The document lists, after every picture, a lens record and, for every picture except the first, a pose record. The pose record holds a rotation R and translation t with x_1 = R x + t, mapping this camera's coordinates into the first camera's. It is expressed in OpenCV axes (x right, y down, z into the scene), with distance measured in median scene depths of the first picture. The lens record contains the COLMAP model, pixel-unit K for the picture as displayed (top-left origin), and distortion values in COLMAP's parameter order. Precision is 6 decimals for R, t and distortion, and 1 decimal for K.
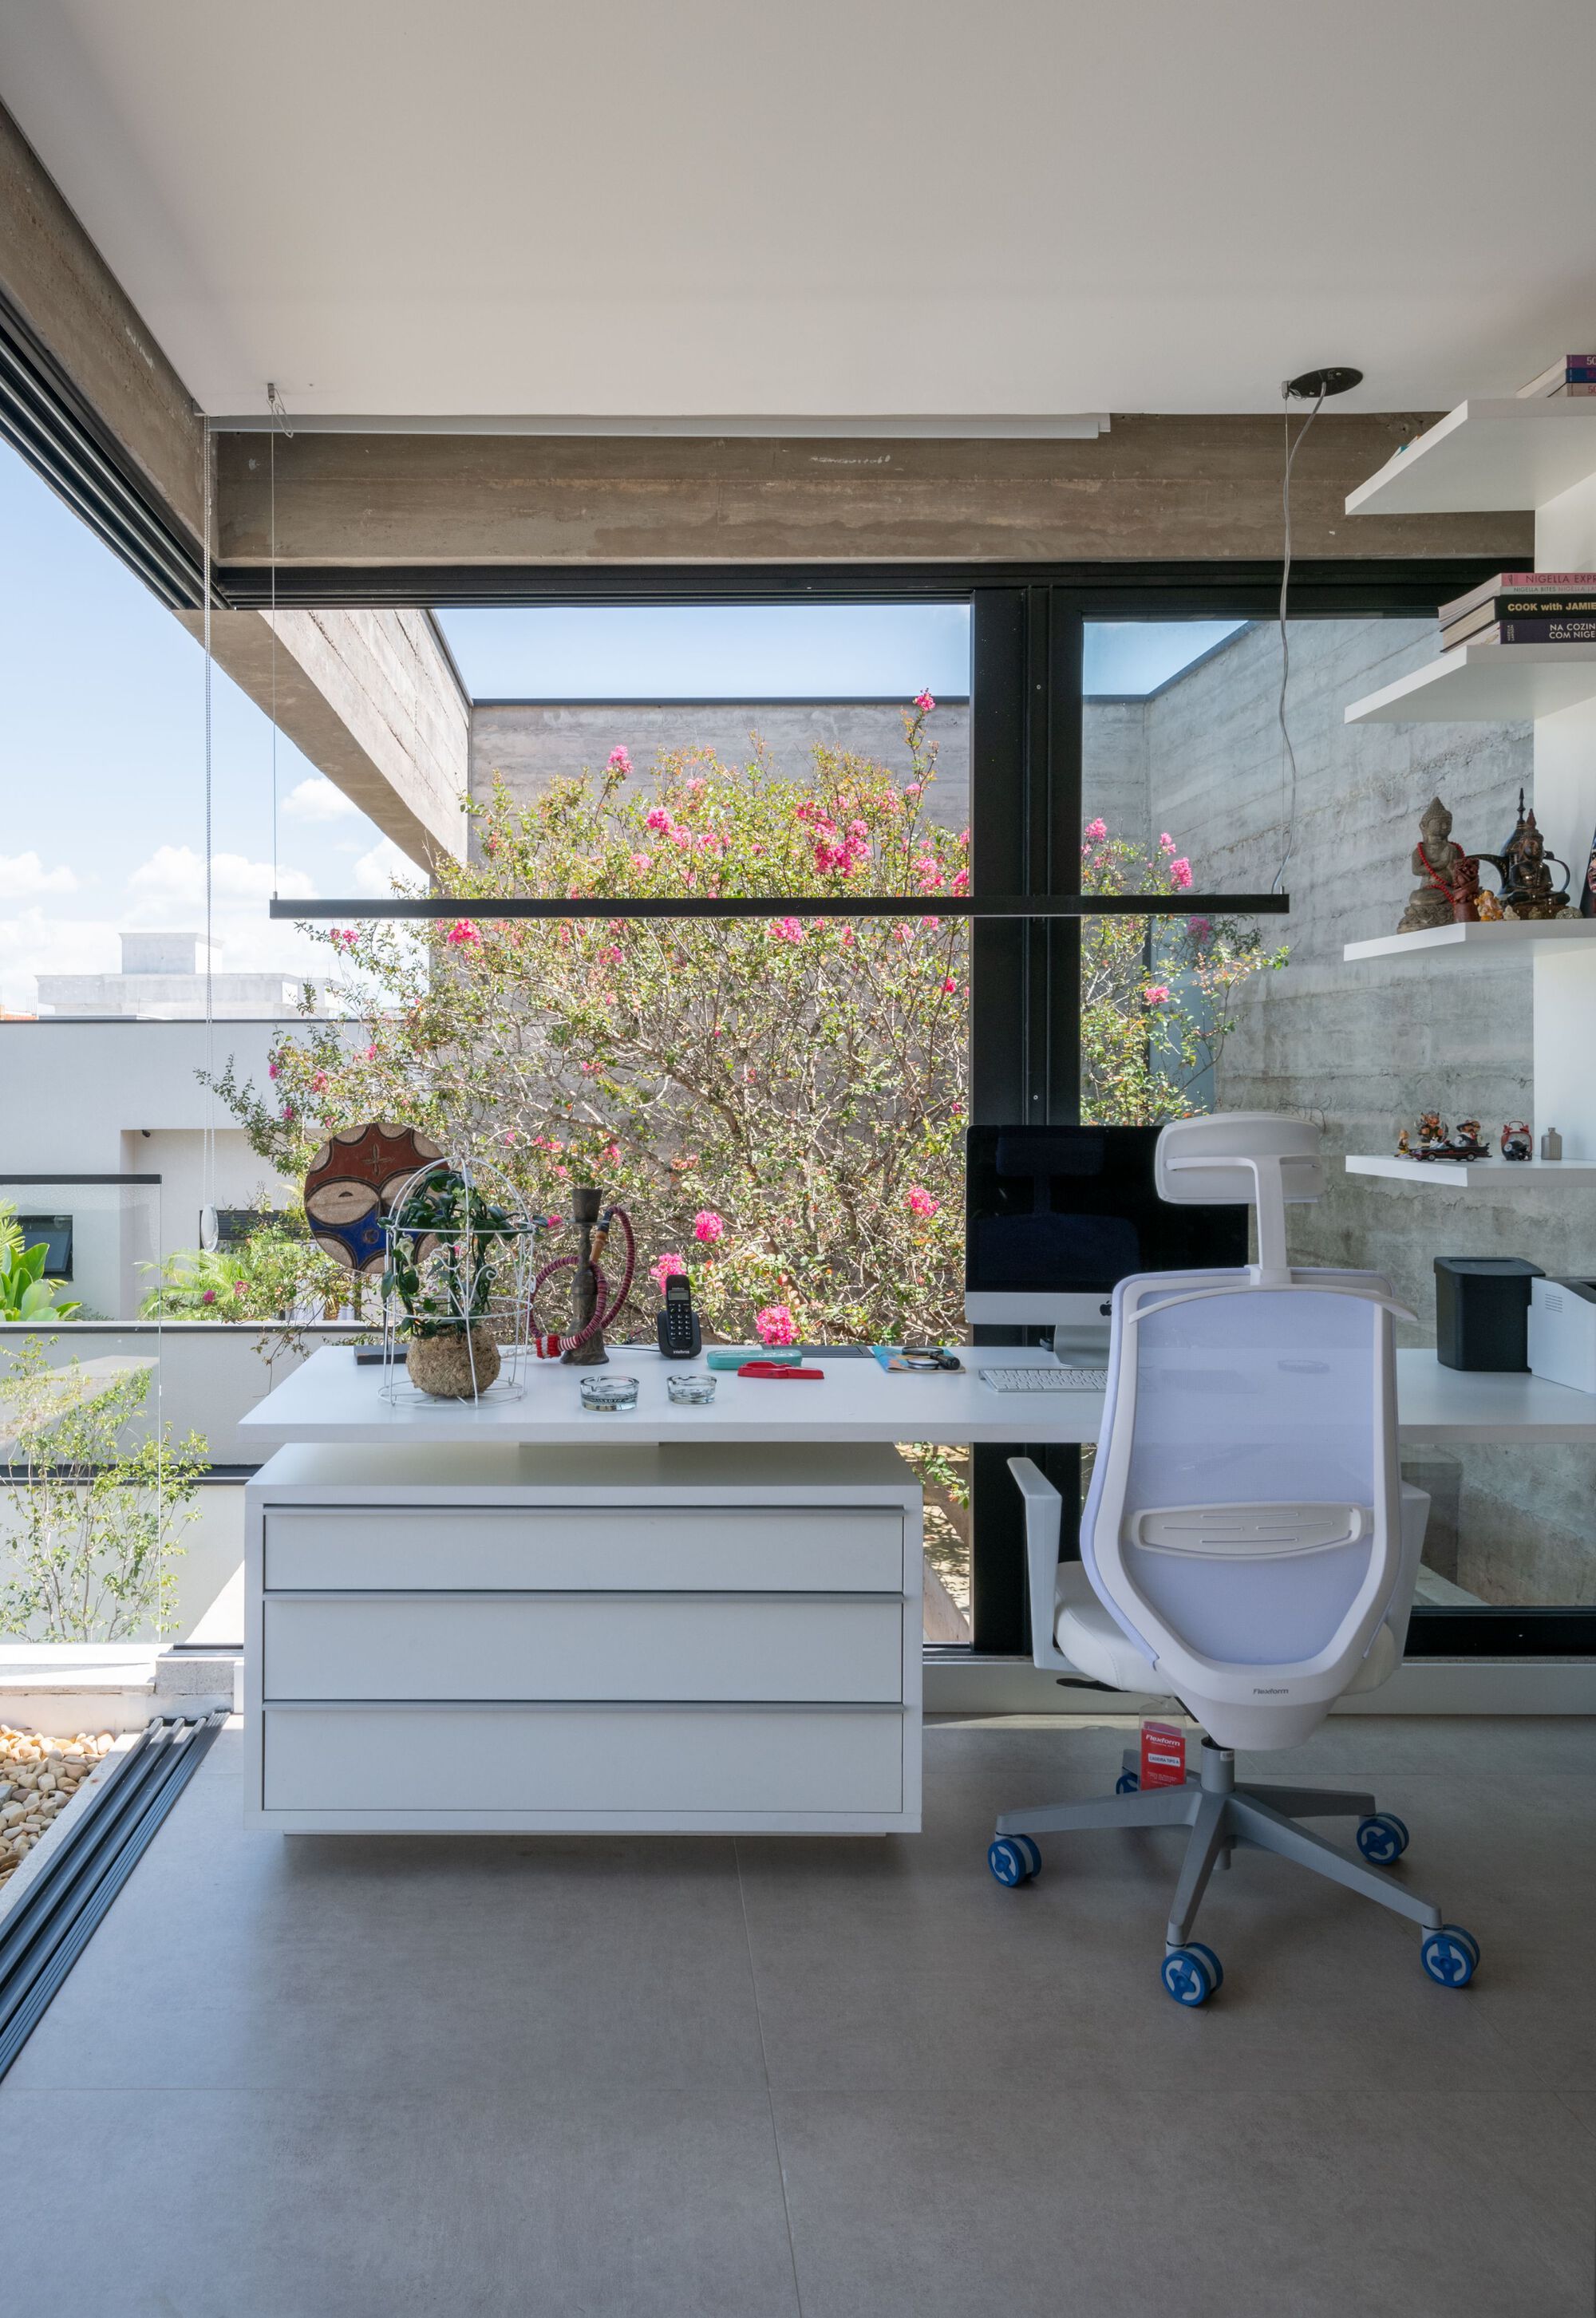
lens RADIAL K [[1678.6, 0, 763.1], [0, 1678.6, 1112.7], [0, 0, 1]] dist [0.011712, 0.001753]
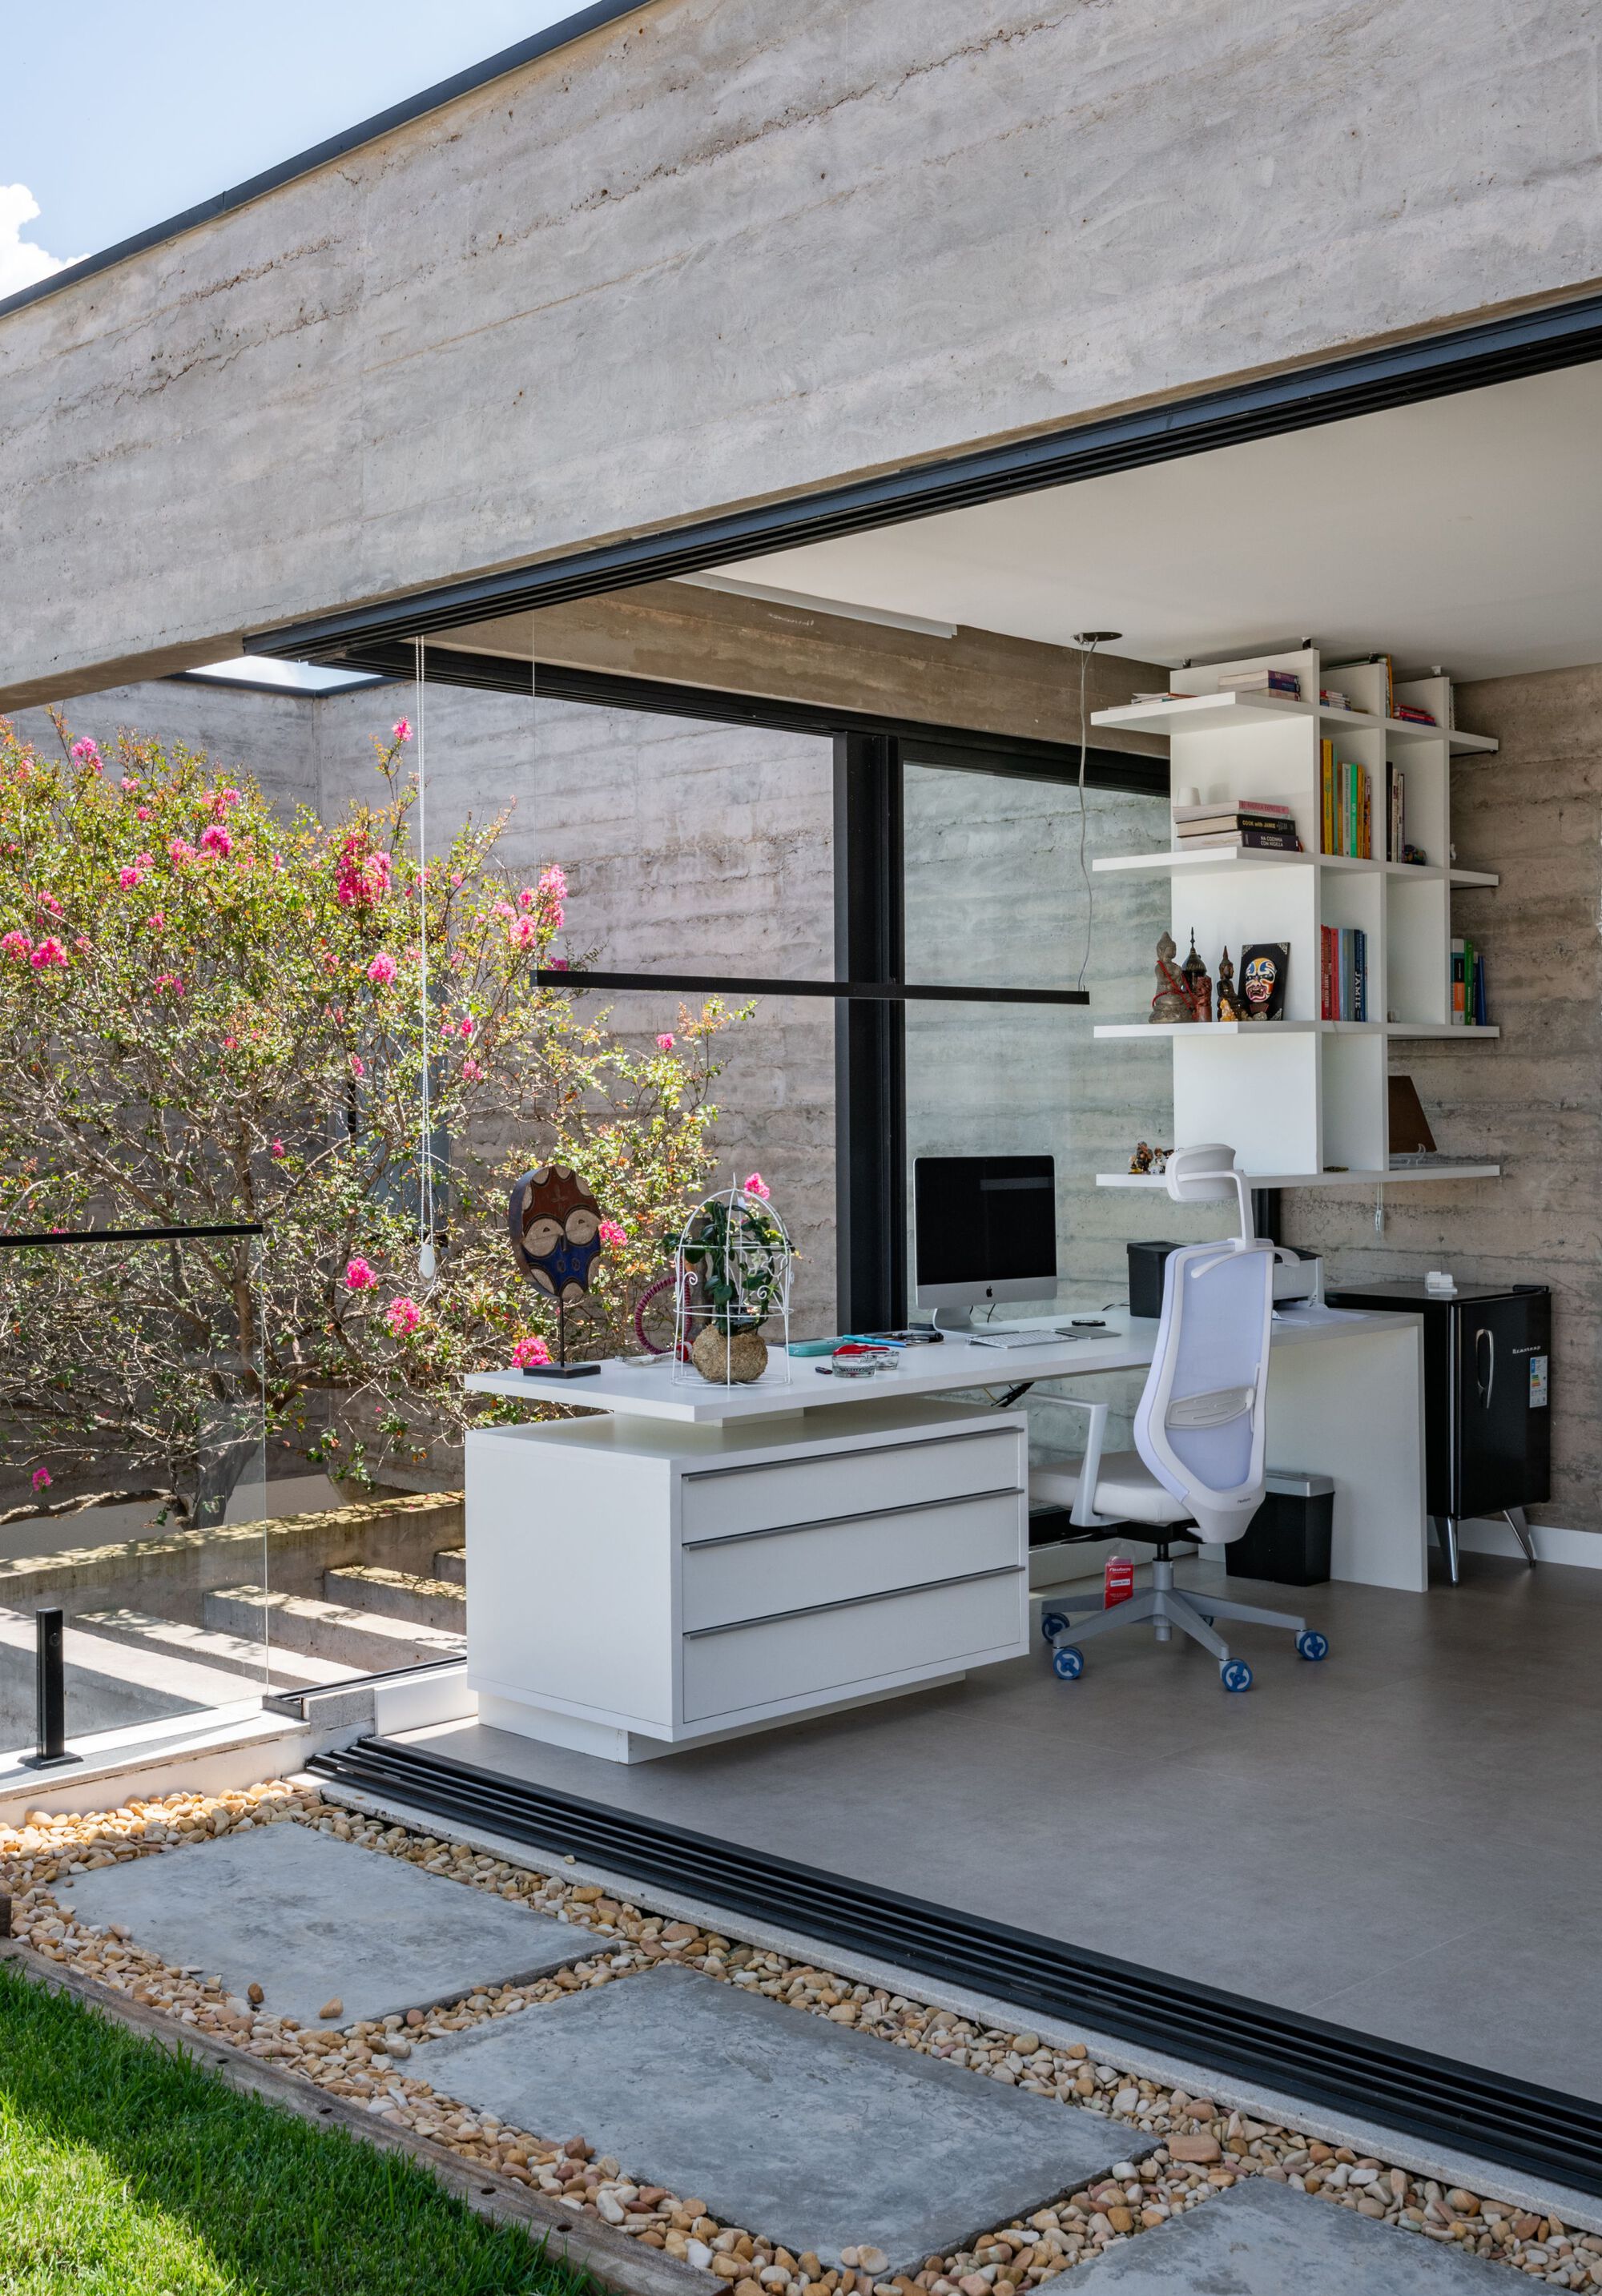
lens RADIAL K [[2460.5, 0, 800.7], [0, 2460.5, 1144.3], [0, 0, 1]] dist [0.033612, 0.000000]
pose [[0.702048, -0.014251, 0.711987, -1.228127], [0.016319, 0.999859, 0.003922, -0.011450], [-0.711943, 0.008865, 0.702181, -0.266288]]
